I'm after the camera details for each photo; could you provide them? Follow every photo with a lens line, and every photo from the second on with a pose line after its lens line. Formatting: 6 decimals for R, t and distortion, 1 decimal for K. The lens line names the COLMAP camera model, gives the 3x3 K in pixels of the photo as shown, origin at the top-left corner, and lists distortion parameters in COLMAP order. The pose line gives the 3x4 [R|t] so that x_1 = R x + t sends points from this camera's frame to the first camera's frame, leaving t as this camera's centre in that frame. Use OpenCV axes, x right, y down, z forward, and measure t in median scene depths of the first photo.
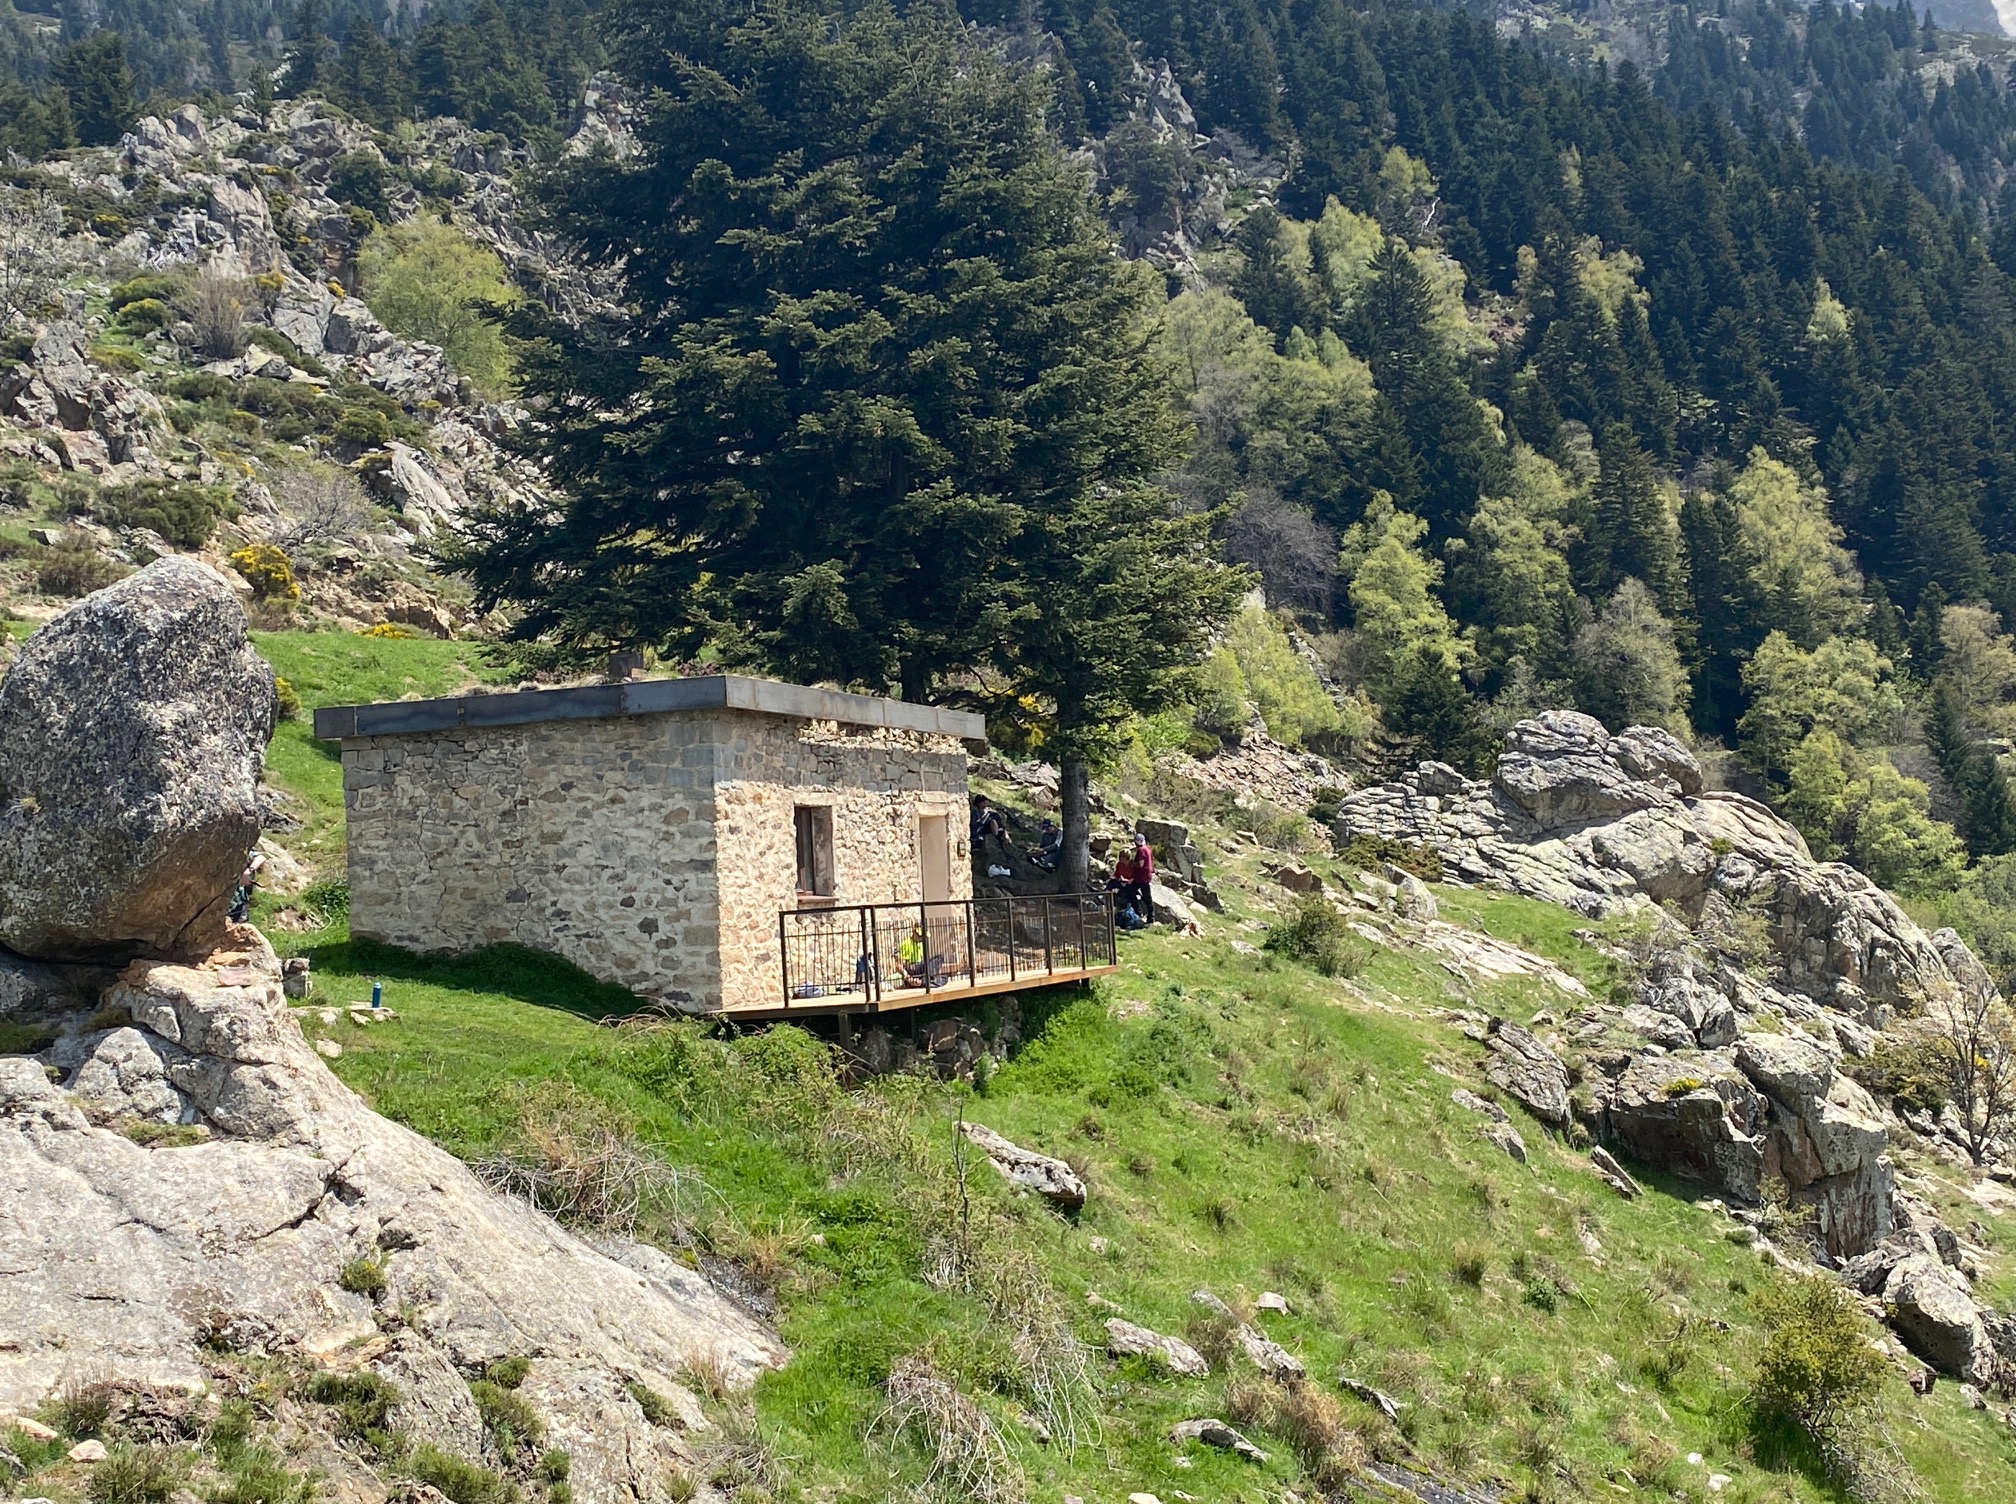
lens RADIAL K [[2568.0, 0, 912.0], [0, 2568.0, 689.2], [0, 0, 1]] dist [0.120748, -0.430819]
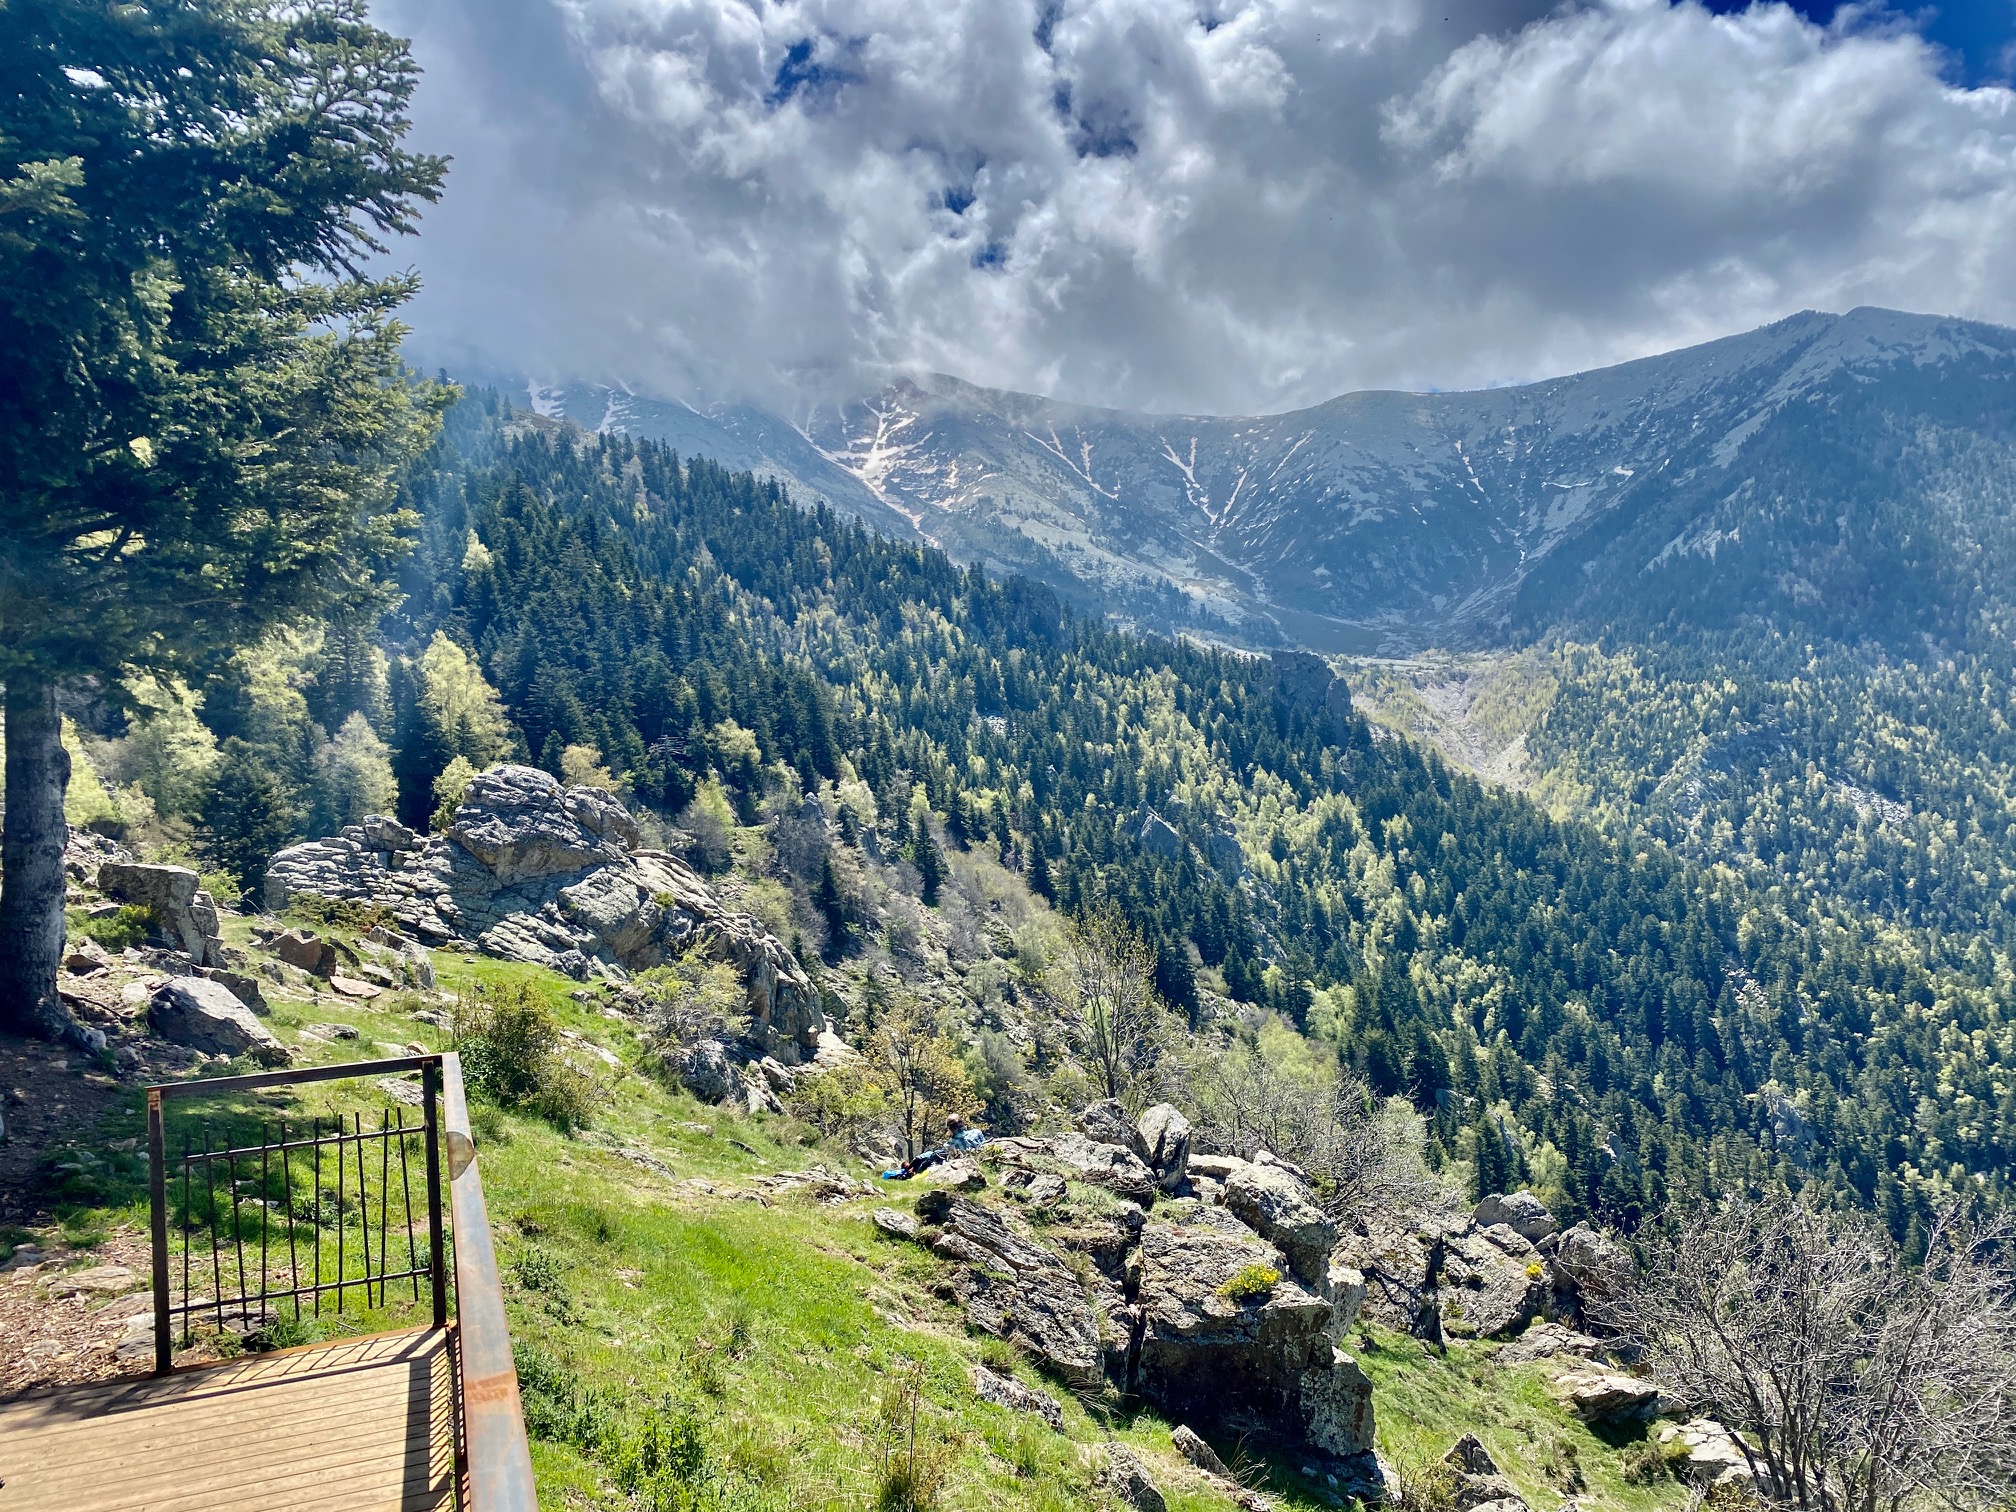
lens RADIAL K [[1530.1, 0, 1010.6], [0, 1530.1, 748.8], [0, 0, 1]] dist [0.052522, -0.078721]
pose [[0.751405, 0.049682, 0.657968, 0.006890], [-0.021673, 0.998482, -0.050643, 0.027774], [-0.659485, 0.023794, 0.751341, 0.438586]]
